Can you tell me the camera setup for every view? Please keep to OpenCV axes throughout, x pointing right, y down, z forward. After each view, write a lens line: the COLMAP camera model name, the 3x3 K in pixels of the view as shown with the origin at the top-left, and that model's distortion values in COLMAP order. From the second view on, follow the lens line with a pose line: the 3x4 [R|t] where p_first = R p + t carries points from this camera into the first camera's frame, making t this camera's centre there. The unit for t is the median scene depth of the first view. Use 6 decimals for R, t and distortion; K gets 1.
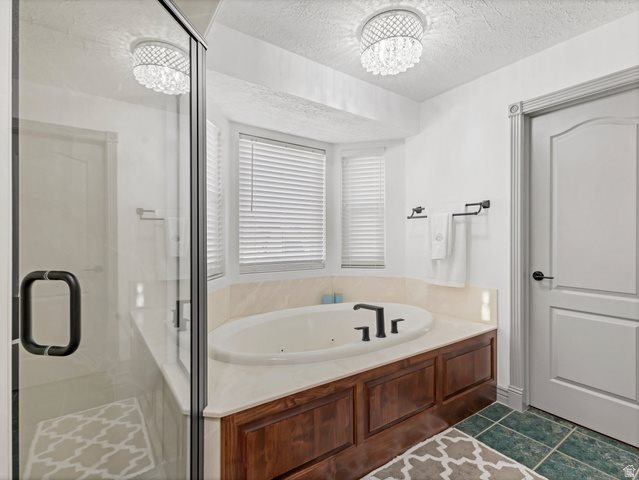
lens RADIAL K [[314.6, 0, 319.6], [0, 314.6, 236.9], [0, 0, 1]] dist [0.004208, -0.000385]
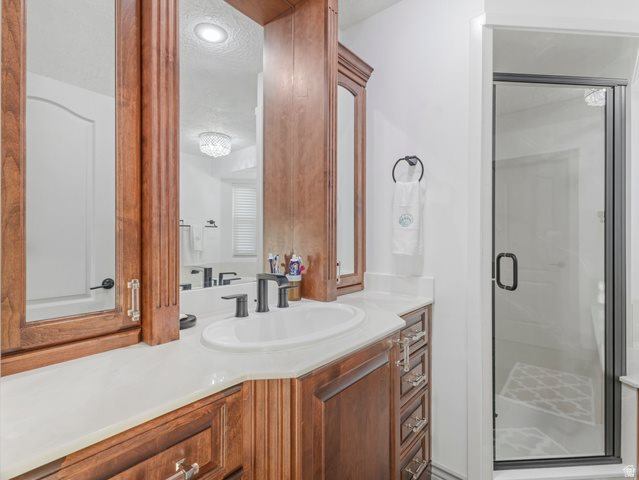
lens RADIAL K [[314.6, 0, 319.9], [0, 314.6, 237.1], [0, 0, 1]] dist [0.004208, -0.000385]
pose [[0.252542, 0.000217, -0.967586, 0.985624], [-0.001409, 0.999999, -0.000143, -0.005922], [0.967585, 0.001399, 0.252542, -0.860941]]
